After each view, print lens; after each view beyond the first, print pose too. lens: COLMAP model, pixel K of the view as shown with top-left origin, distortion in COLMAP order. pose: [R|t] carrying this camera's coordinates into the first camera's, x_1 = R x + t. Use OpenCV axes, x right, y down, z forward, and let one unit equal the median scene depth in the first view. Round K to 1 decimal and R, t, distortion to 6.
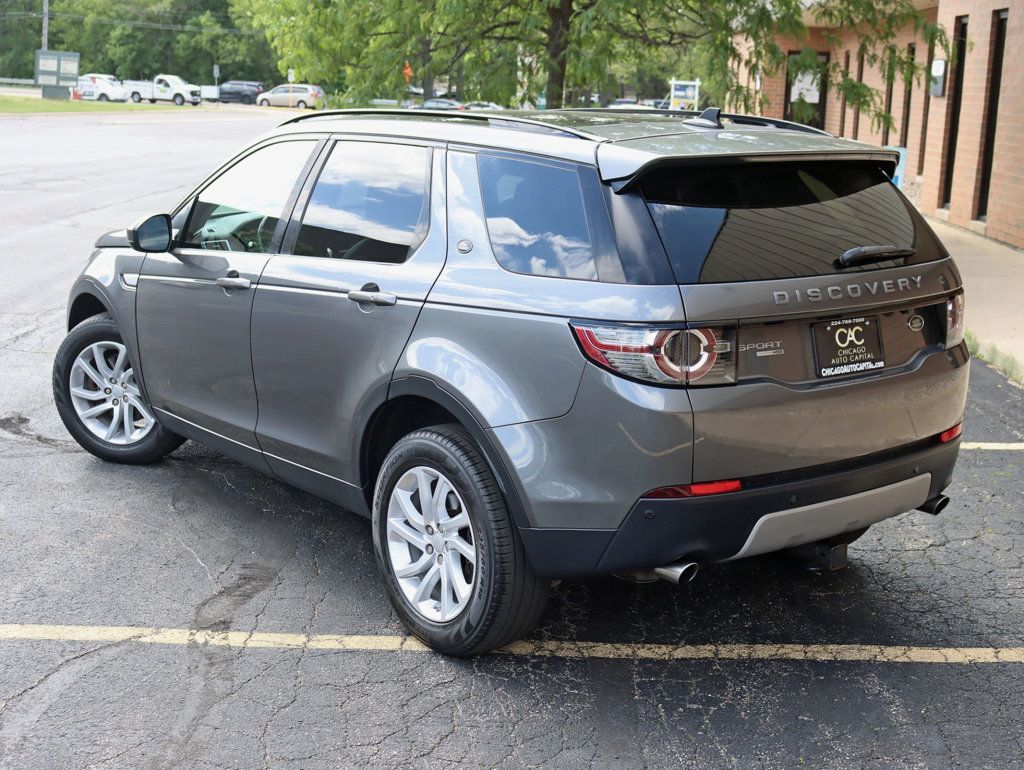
lens RADIAL K [[1370.0, 0, 512.0], [0, 1370.0, 385.0], [0, 0, 1]] dist [-0.029906, -0.001835]
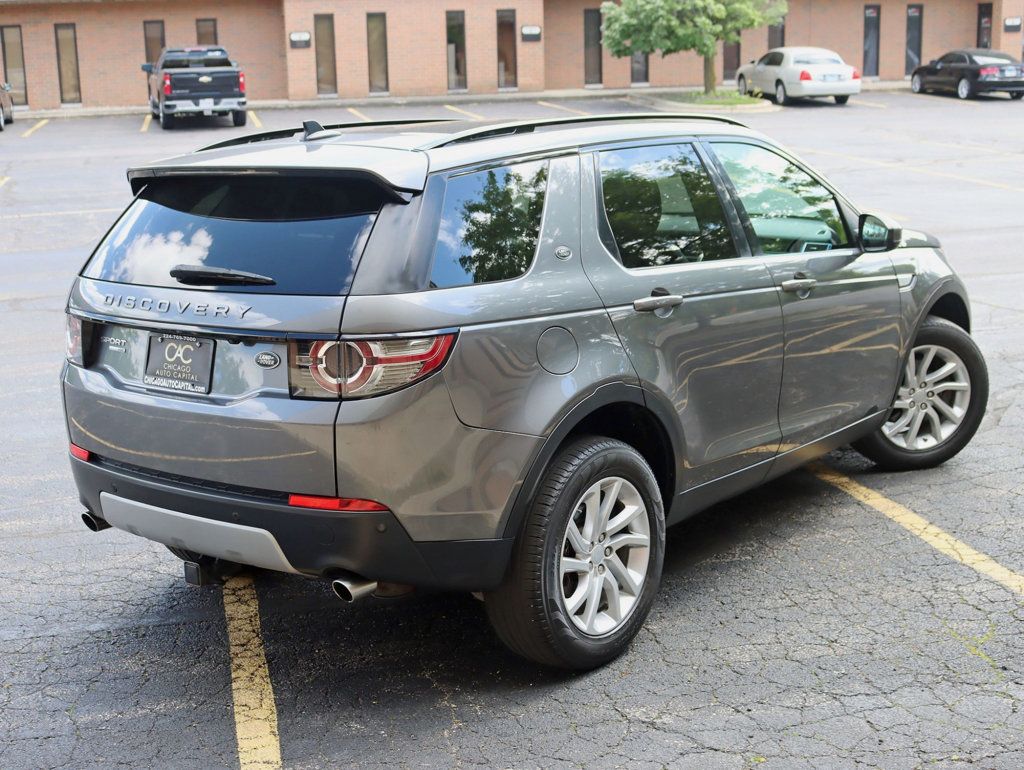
lens RADIAL K [[1375.9, 0, 512.0], [0, 1375.9, 385.0], [0, 0, 1]] dist [-0.037453, -0.082929]
pose [[0.250916, 0.168535, -0.953225, 1.250759], [-0.163796, 0.977920, 0.129785, -0.180017], [0.954050, 0.123569, 0.272981, 0.951309]]
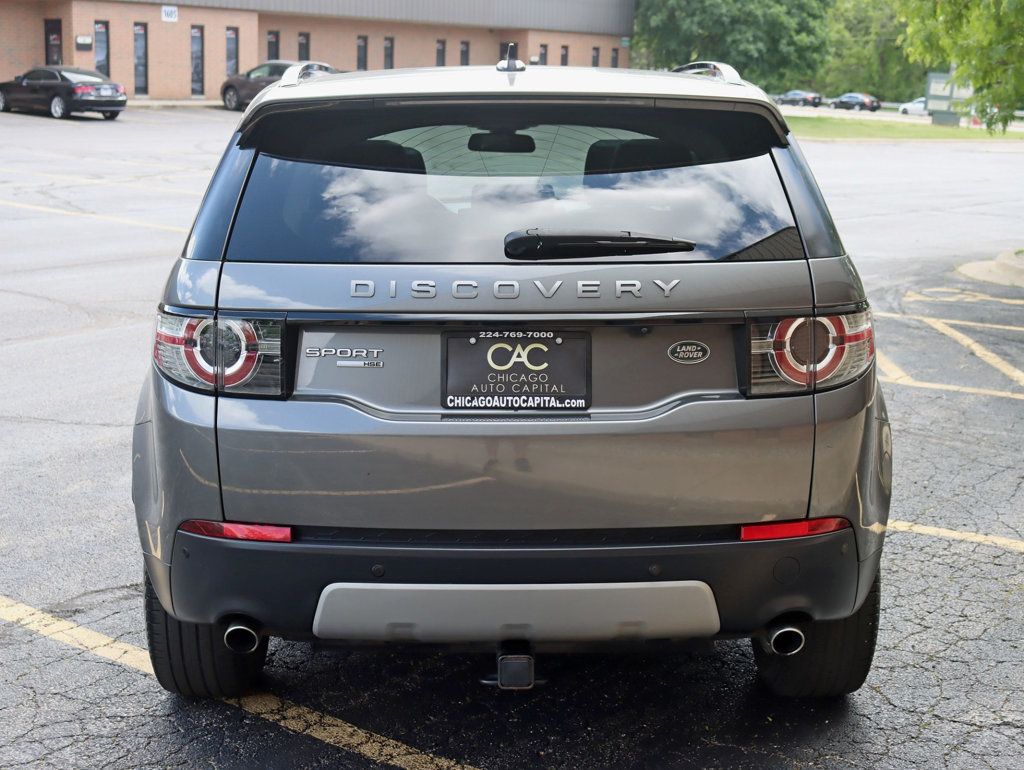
lens RADIAL K [[1464.0, 0, 512.0], [0, 1464.0, 385.0], [0, 0, 1]] dist [-0.073568, 0.011963]
pose [[0.799215, 0.094693, -0.593539, 0.680598], [-0.113908, 0.993478, 0.005119, -0.024253], [0.590153, 0.063518, 0.804789, 0.395773]]
